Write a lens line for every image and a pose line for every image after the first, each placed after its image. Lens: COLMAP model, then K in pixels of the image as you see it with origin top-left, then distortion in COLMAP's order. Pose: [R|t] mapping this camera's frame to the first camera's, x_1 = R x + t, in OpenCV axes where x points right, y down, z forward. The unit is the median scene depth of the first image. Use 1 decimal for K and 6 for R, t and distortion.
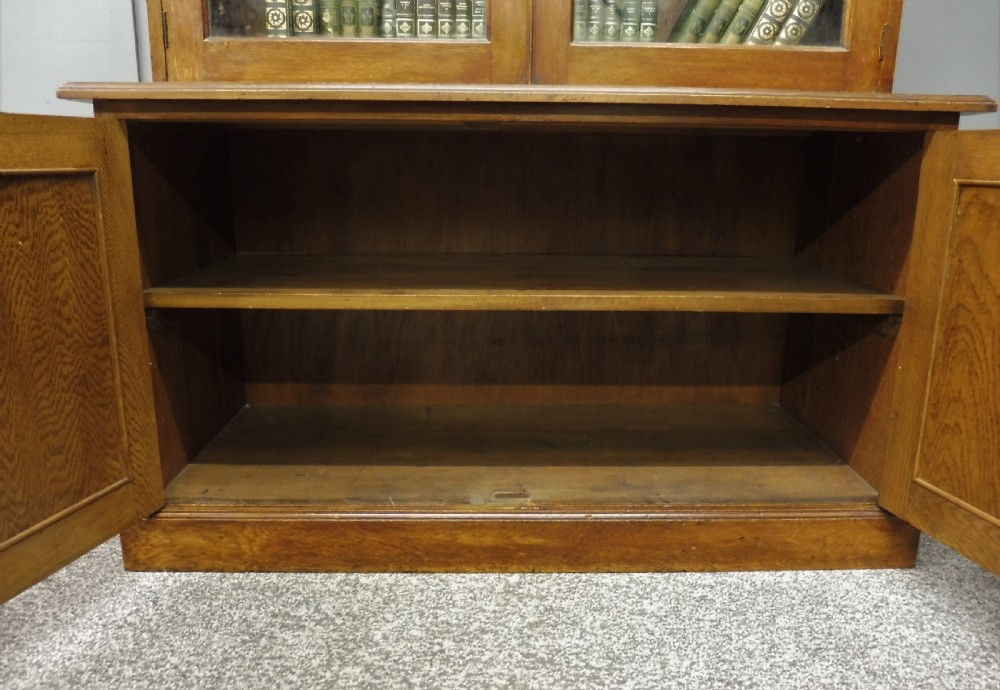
lens RADIAL K [[728.1, 0, 503.8], [0, 728.1, 324.6], [0, 0, 1]] dist [-0.050591, 0.004804]
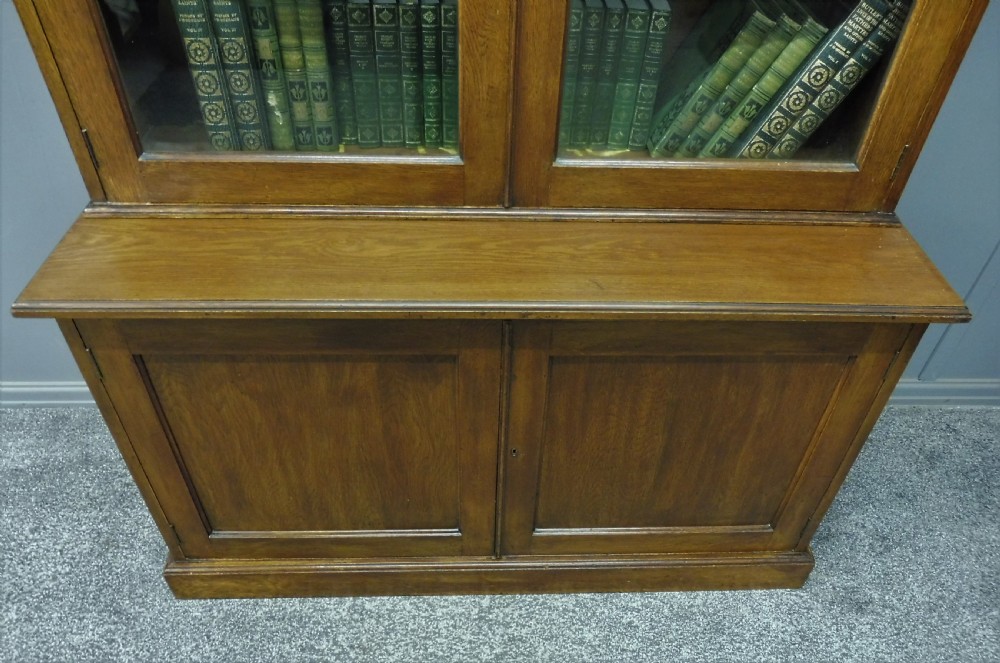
lens RADIAL K [[734.1, 0, 509.1], [0, 734.1, 382.6], [0, 0, 1]] dist [-0.042156, 0.004836]
pose [[0.999508, 0.007855, 0.030377, 0.013006], [-0.022299, 0.858920, 0.511625, -0.649646], [-0.022072, -0.512050, 0.858672, 0.087929]]
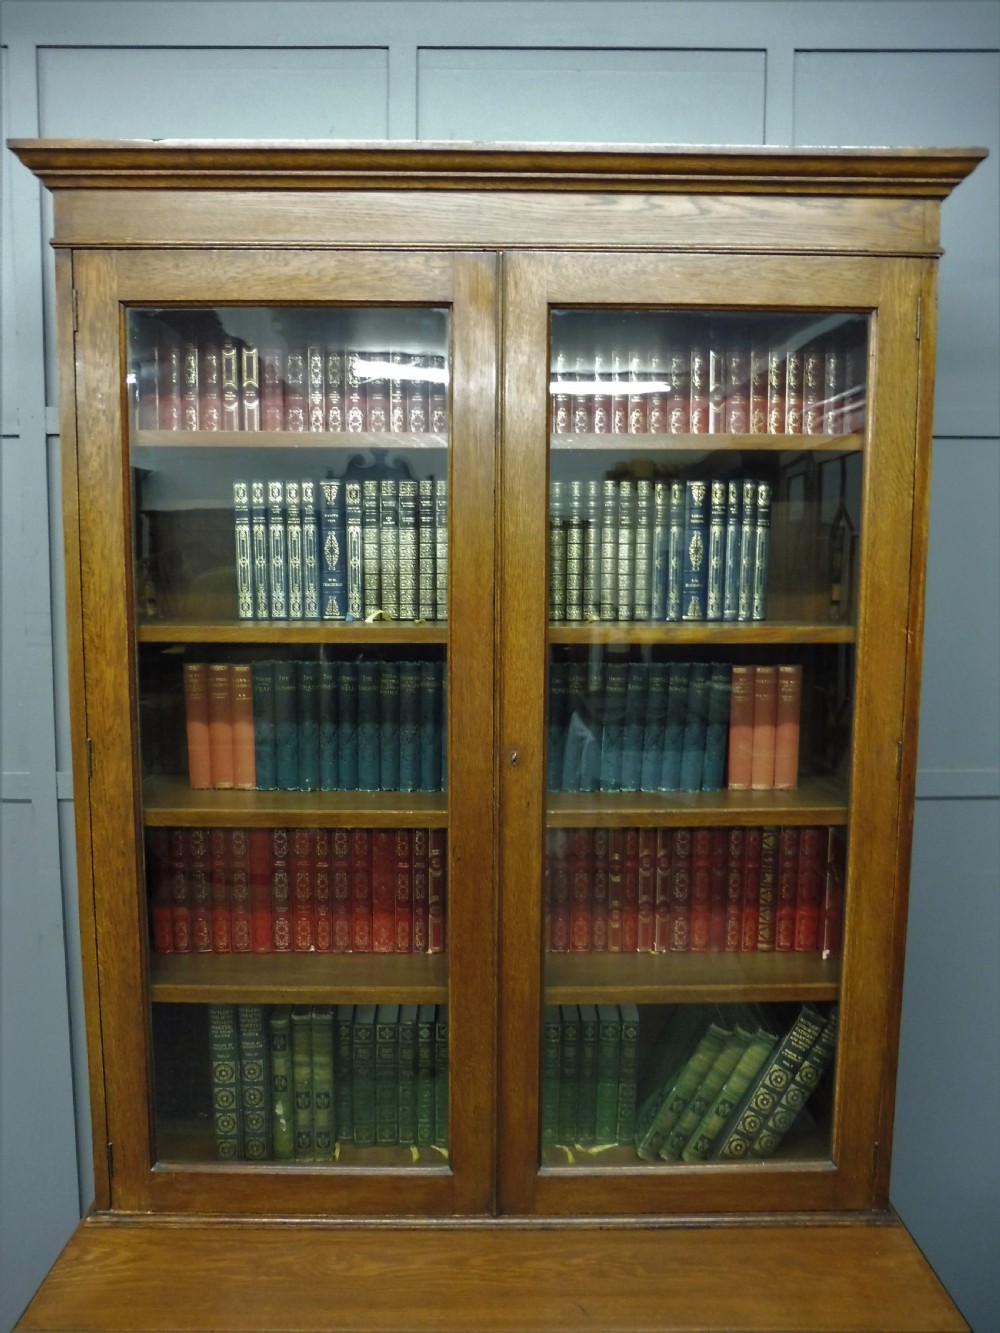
lens RADIAL K [[962.0, 0, 493.3], [0, 962.0, 673.0], [0, 0, 1]] dist [-0.050039, -0.002423]
pose [[0.999878, -0.005129, -0.014756, 0.058789], [0.003252, 0.992218, -0.124473, -0.925686], [0.015279, 0.124410, 0.992113, -0.323648]]
